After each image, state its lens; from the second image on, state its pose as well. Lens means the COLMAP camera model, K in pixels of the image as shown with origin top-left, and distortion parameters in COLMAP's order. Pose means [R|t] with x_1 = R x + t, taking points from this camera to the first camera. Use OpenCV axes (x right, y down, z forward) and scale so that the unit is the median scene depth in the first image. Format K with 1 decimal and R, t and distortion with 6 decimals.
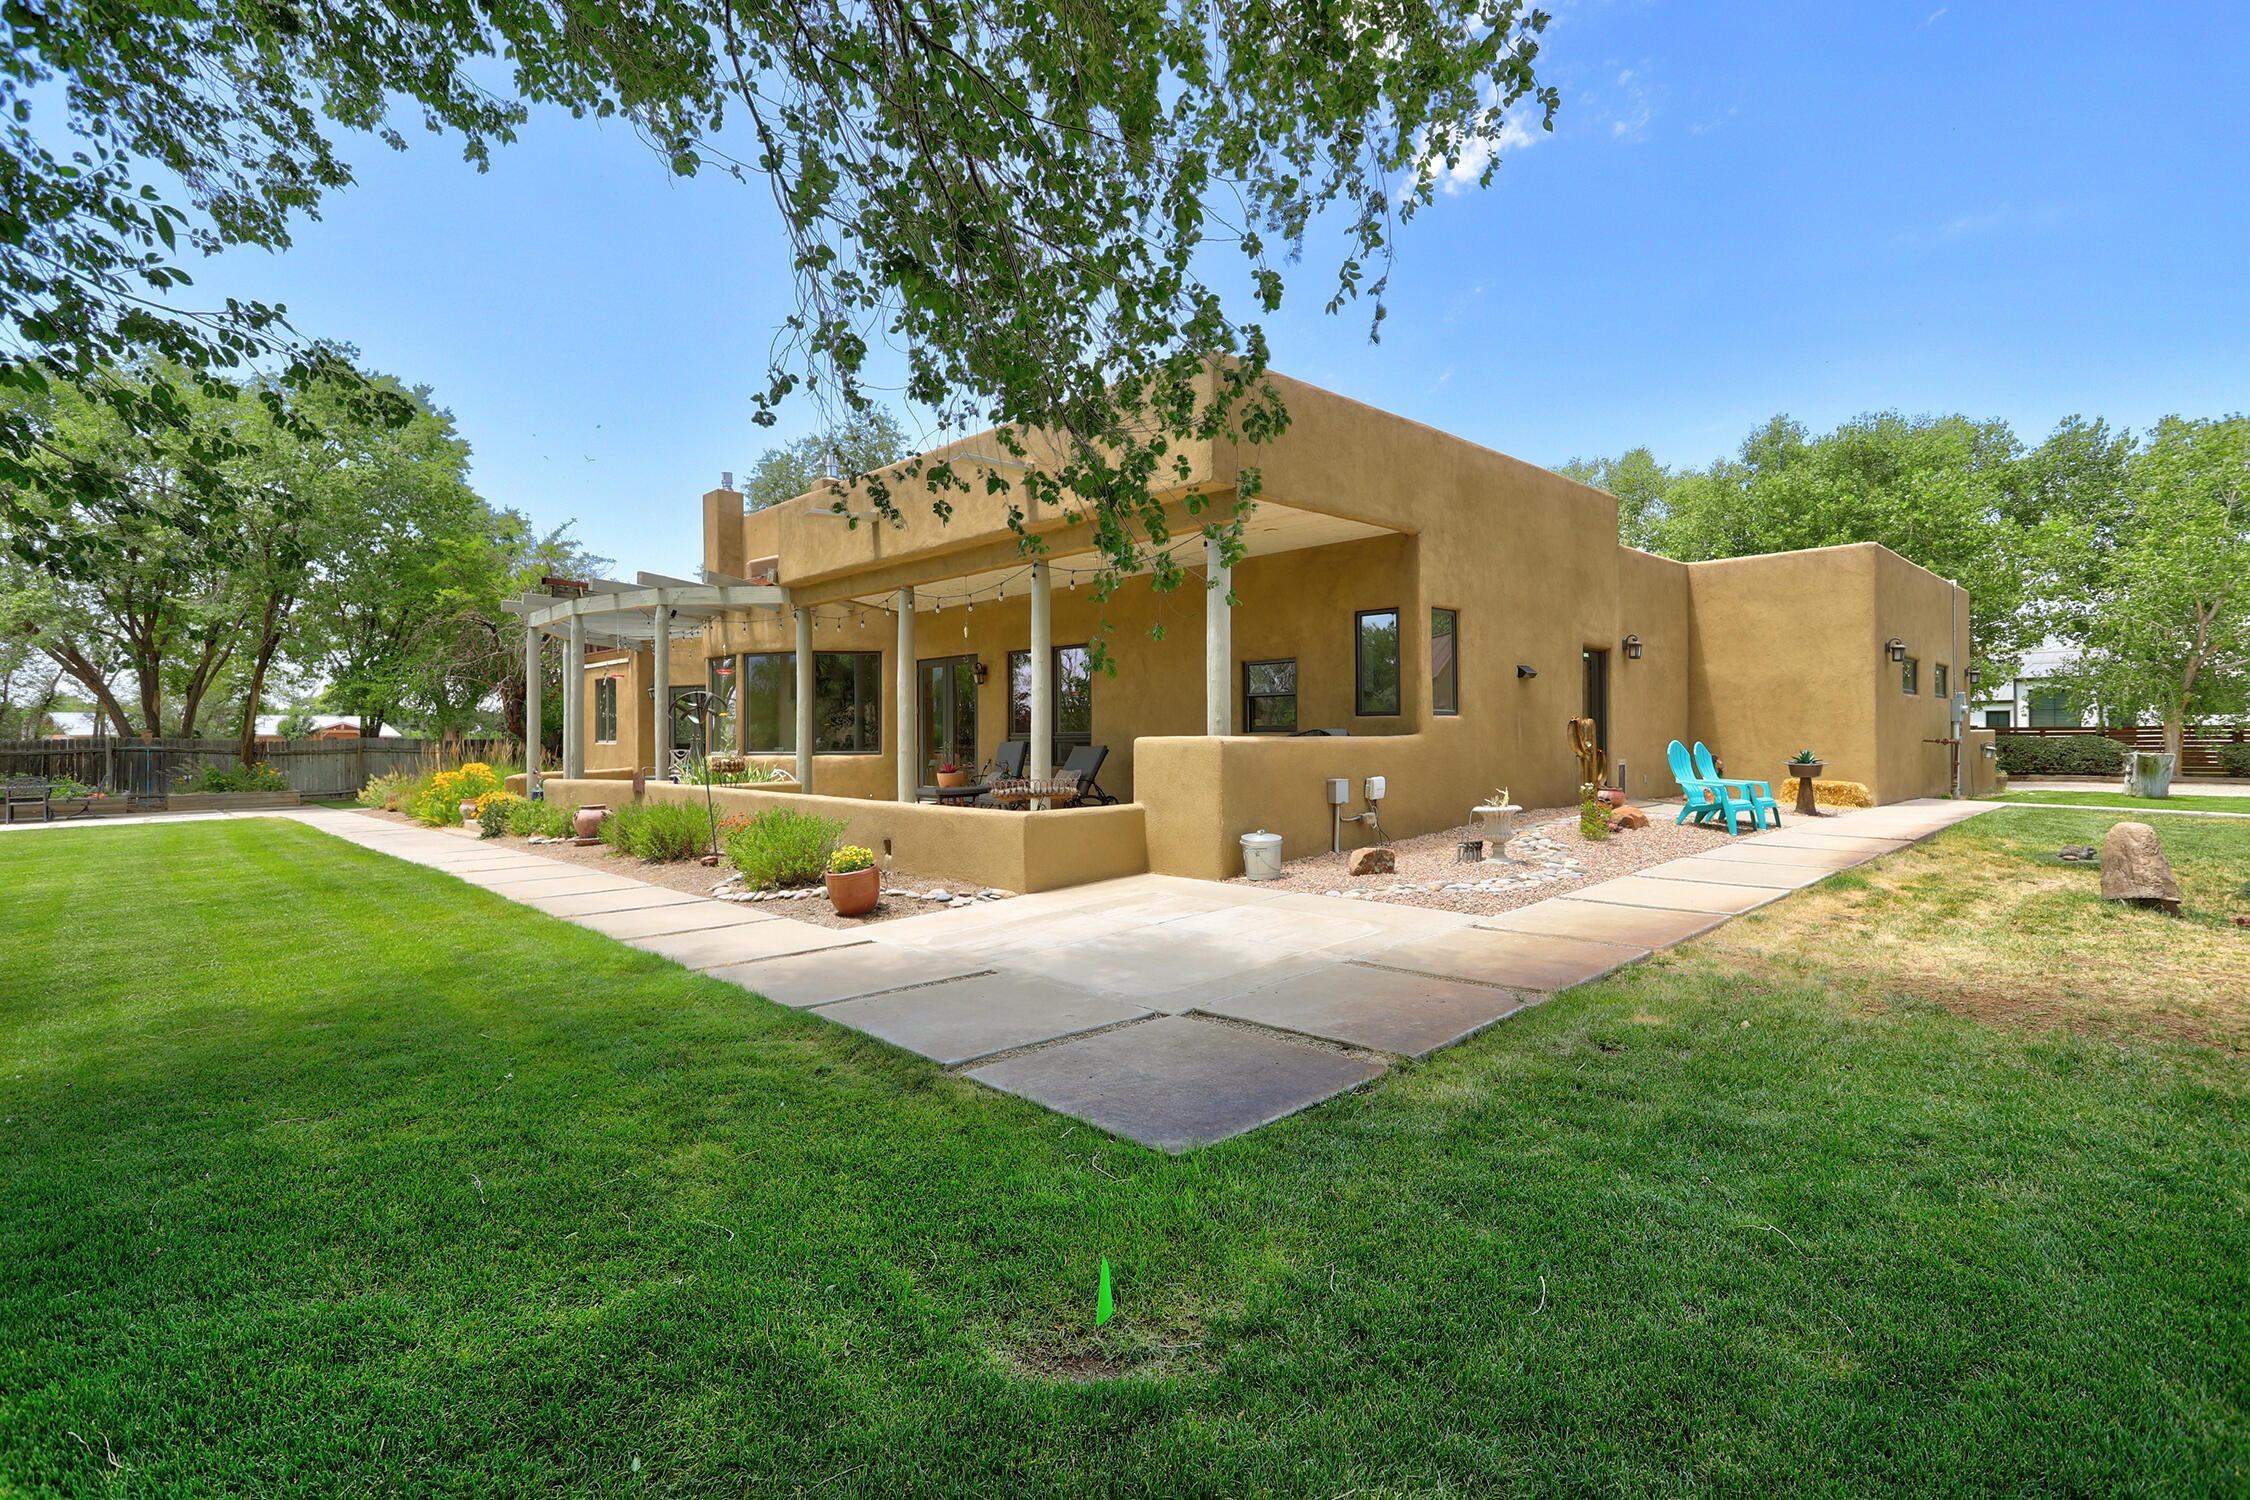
lens RADIAL K [[1077.1, 0, 1126.7], [0, 1077.1, 744.7], [0, 0, 1]] dist [0.001039, 0.000038]
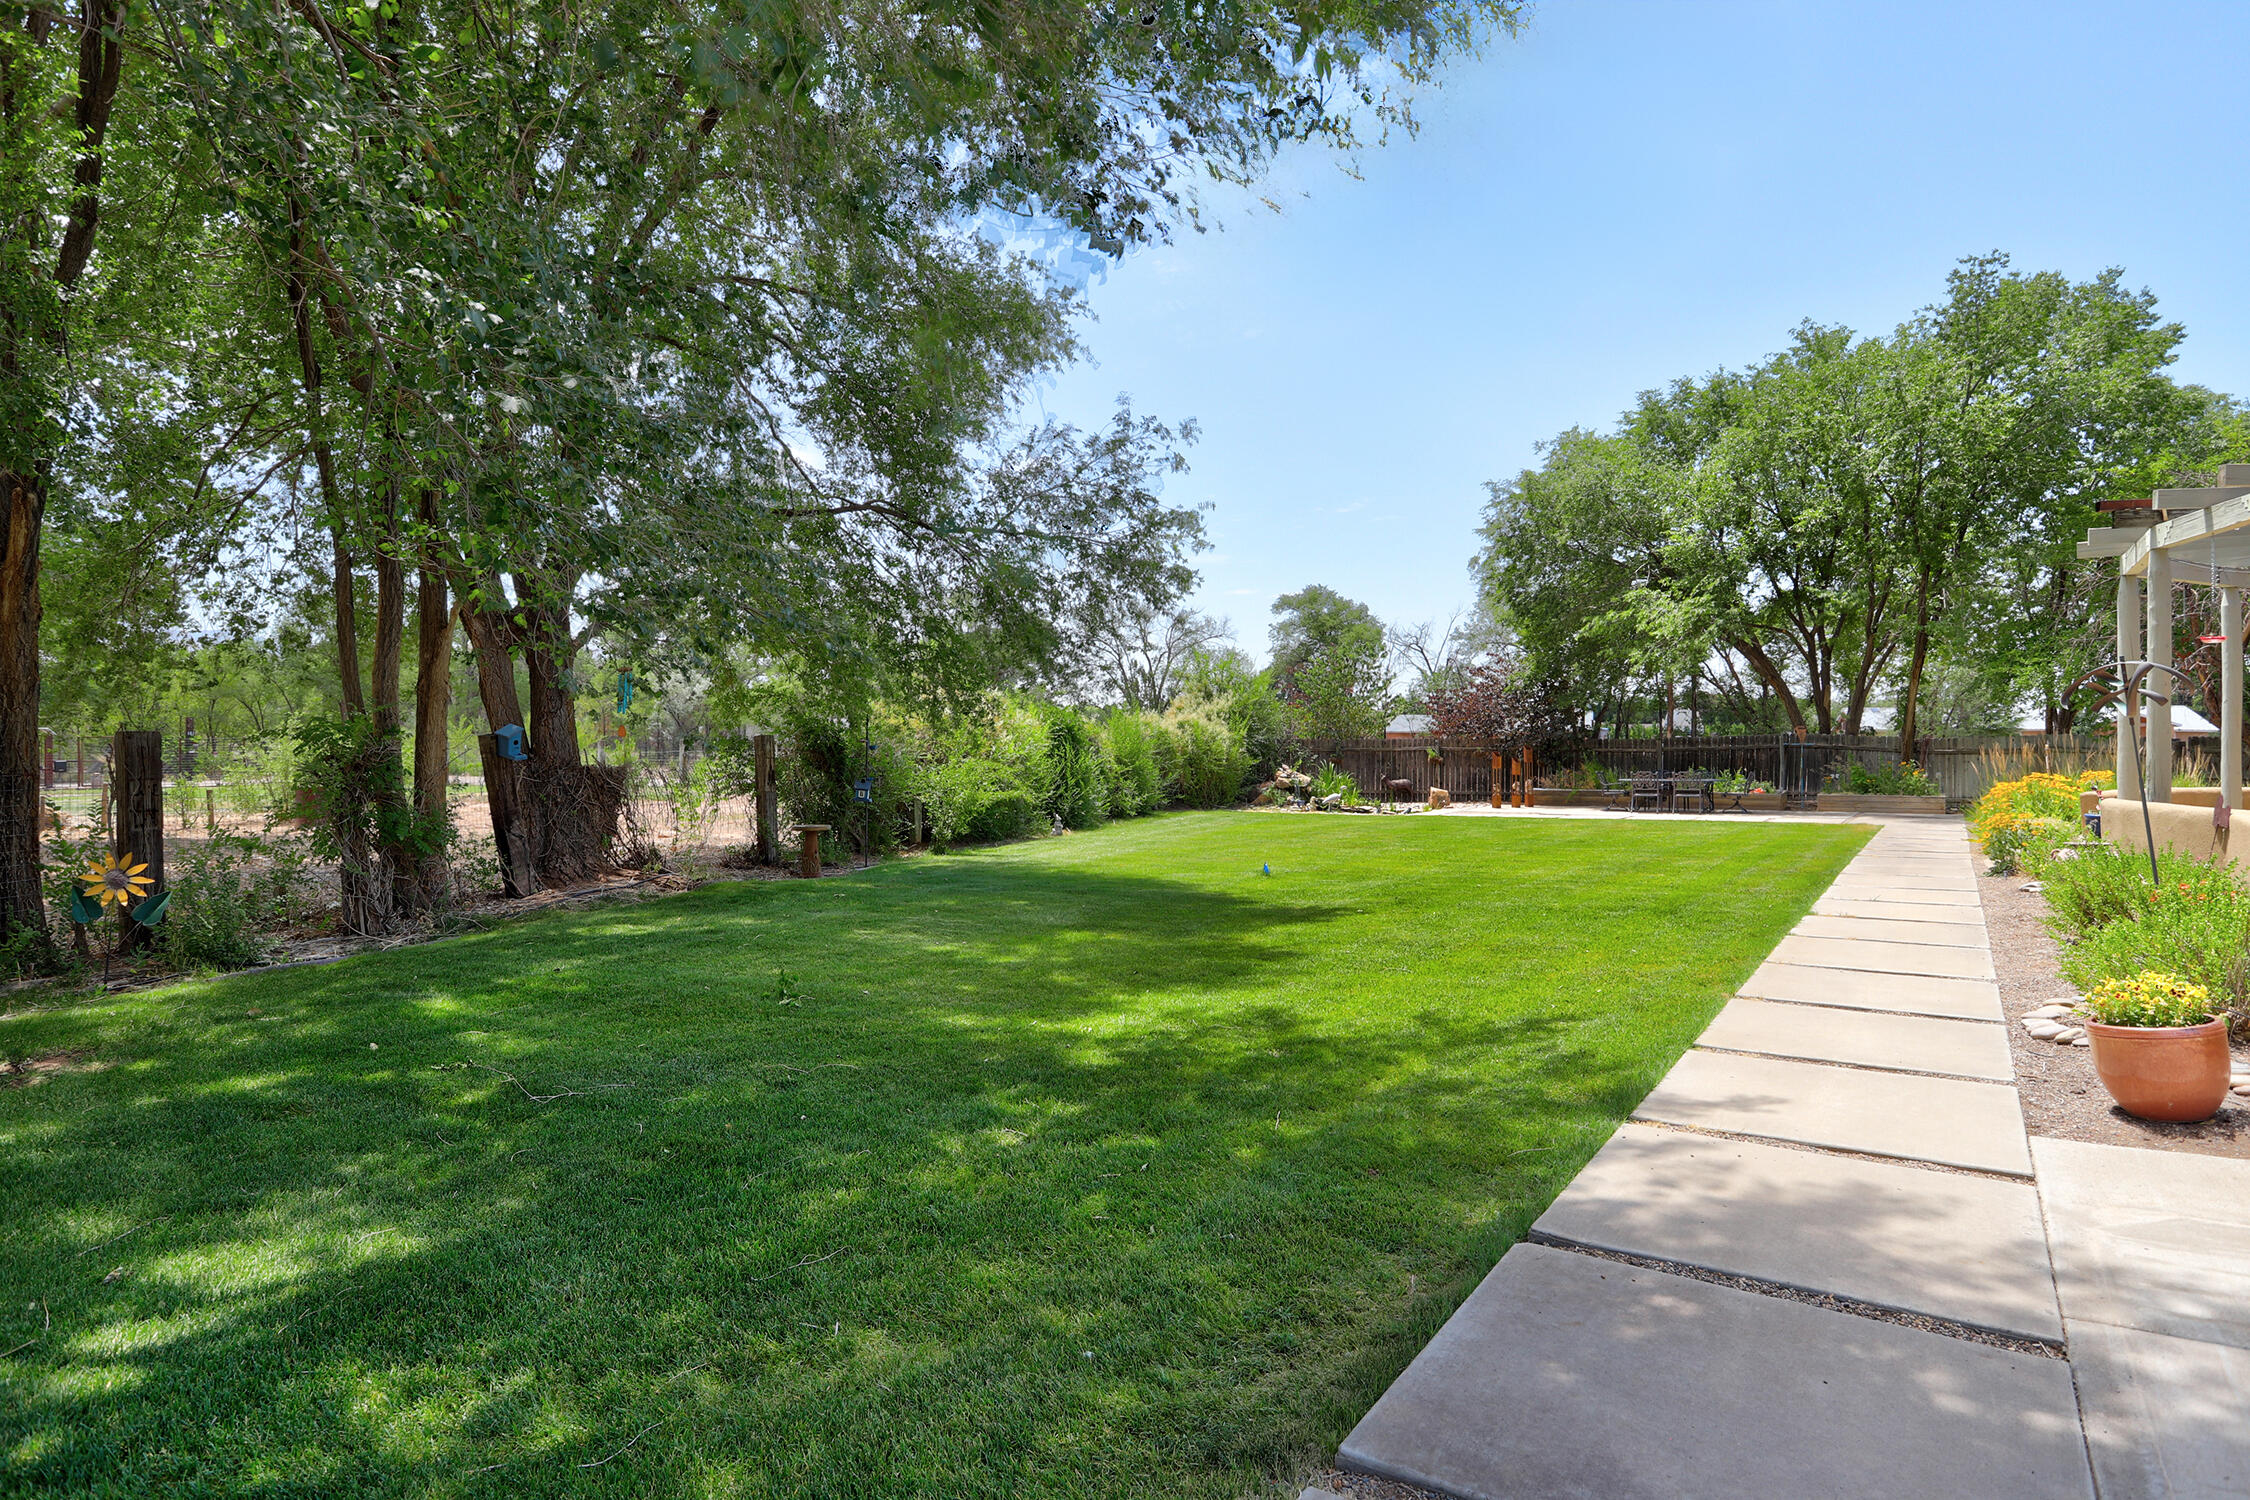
lens RADIAL K [[1286.9, 0, 1126.0], [0, 1286.9, 737.2], [0, 0, 1]] dist [-0.028881, -0.000771]
pose [[0.216735, 0.010379, -0.976175, 0.071236], [-0.011879, 0.999897, 0.007993, -0.004467], [0.976158, 0.009864, 0.216836, 0.155184]]
